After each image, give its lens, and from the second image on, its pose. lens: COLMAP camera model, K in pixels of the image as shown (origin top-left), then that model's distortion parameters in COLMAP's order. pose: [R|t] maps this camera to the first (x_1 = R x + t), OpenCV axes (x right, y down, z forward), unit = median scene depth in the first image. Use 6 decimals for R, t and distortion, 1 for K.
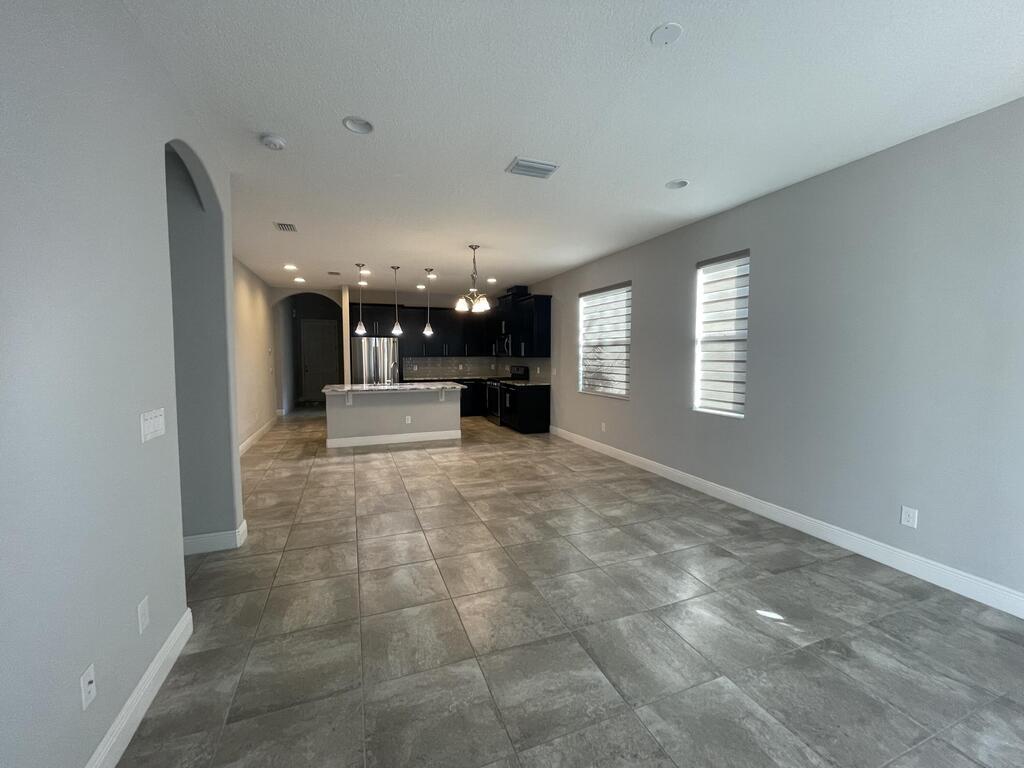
lens RADIAL K [[413.7, 0, 518.7], [0, 413.7, 383.1], [0, 0, 1]] dist [-0.003921, 0.001638]
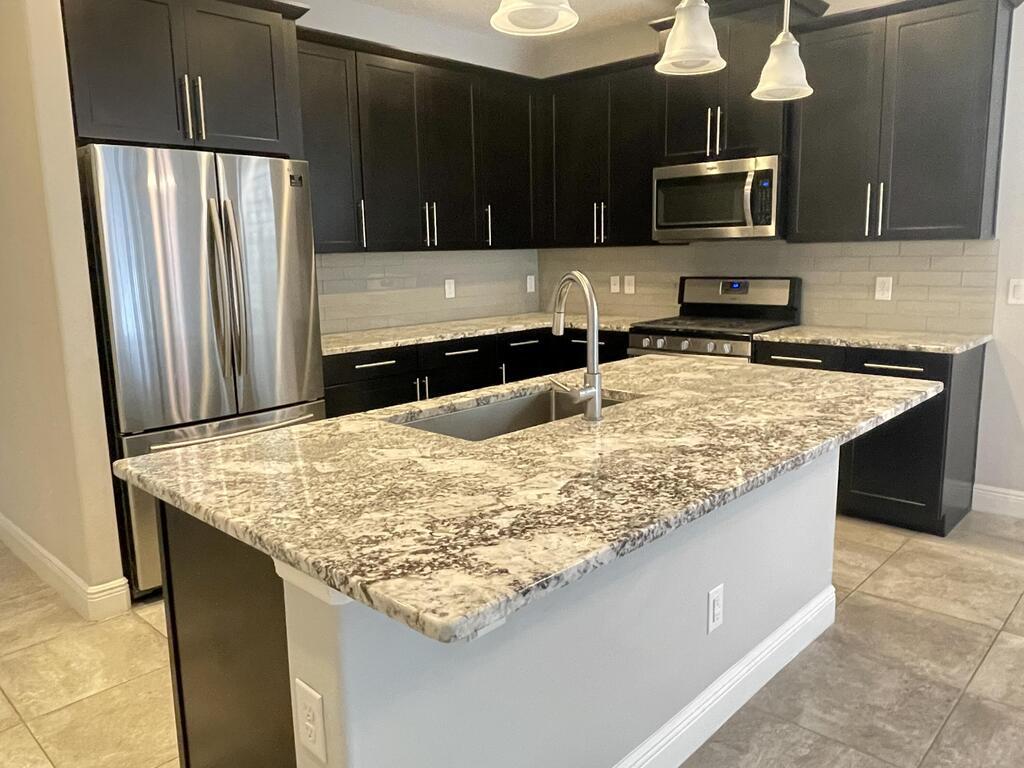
lens RADIAL K [[755.7, 0, 517.7], [0, 755.7, 379.9], [0, 0, 1]] dist [-0.002498, -0.010387]
pose [[0.908822, -0.089174, 0.407541, -0.467095], [0.050180, 0.993162, 0.105411, -0.042830], [-0.414154, -0.075349, 0.907082, 0.767214]]
